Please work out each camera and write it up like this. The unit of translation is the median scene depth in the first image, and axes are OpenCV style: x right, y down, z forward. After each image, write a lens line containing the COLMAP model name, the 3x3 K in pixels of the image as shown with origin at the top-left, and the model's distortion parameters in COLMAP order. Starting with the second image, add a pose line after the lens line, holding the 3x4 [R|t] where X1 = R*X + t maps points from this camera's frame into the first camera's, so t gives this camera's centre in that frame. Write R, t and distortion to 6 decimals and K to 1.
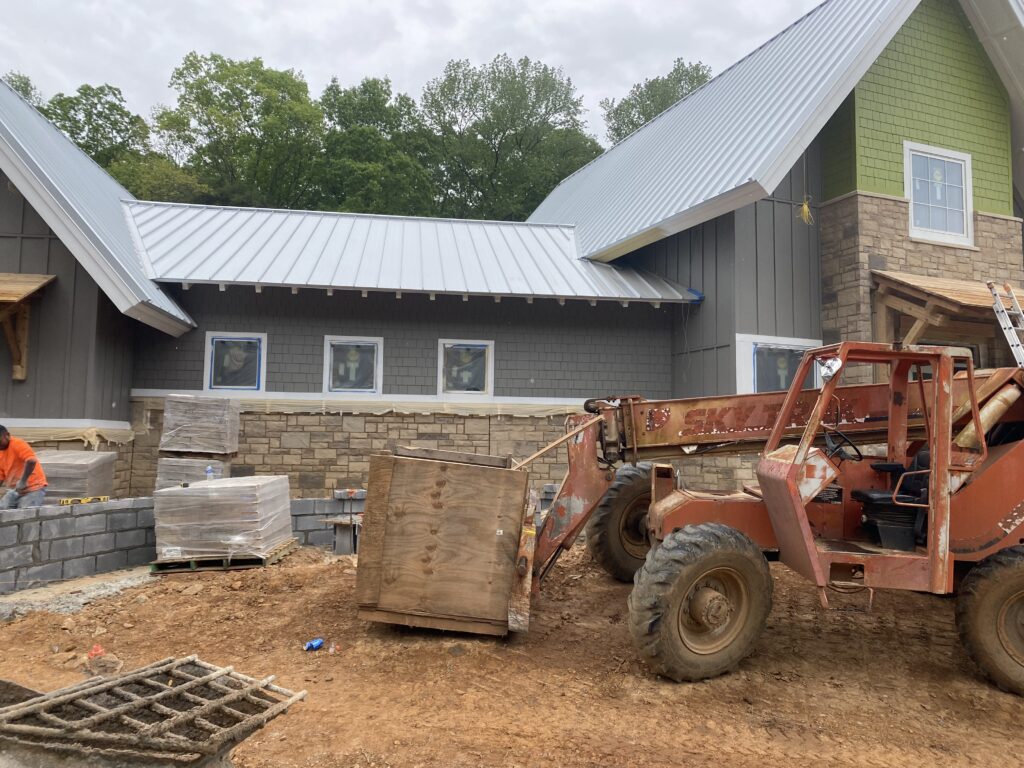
lens RADIAL K [[764.3, 0, 512.0], [0, 764.3, 384.0], [0, 0, 1]] dist [0.007439, 0.000408]
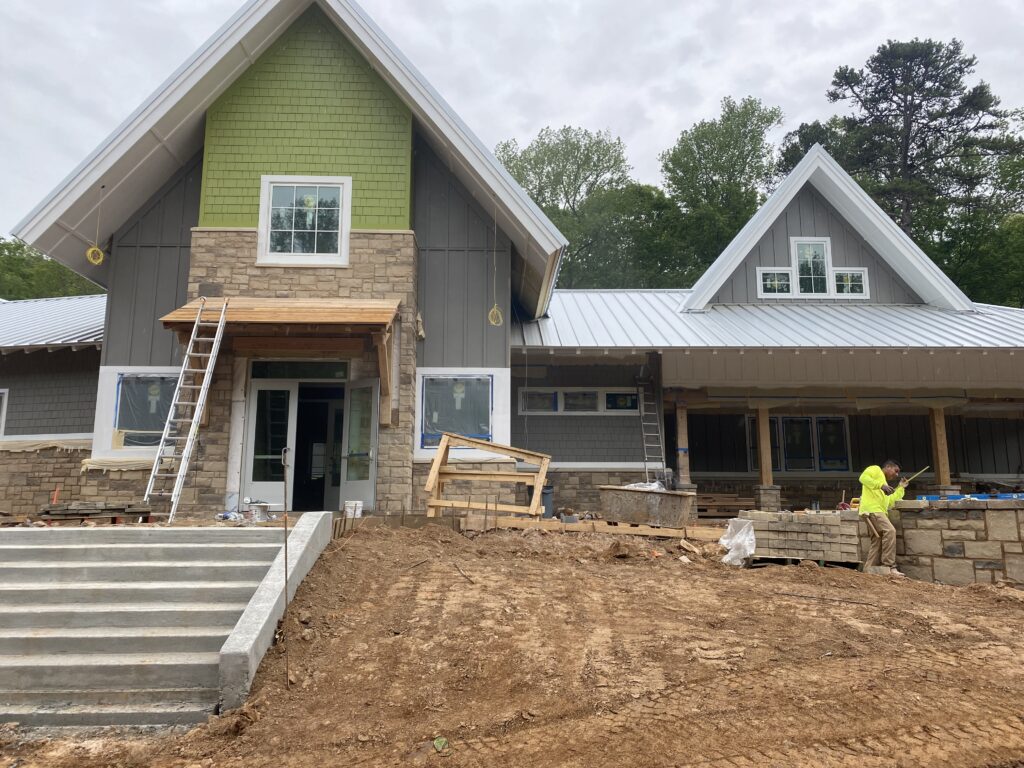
lens RADIAL K [[764.3, 0, 512.0], [0, 764.3, 384.0], [0, 0, 1]] dist [0.007439, 0.000408]
pose [[0.946767, -0.071103, -0.313968, 1.156201], [0.042014, 0.994253, -0.098471, 0.091241], [0.319165, 0.080038, 0.944313, 0.127759]]
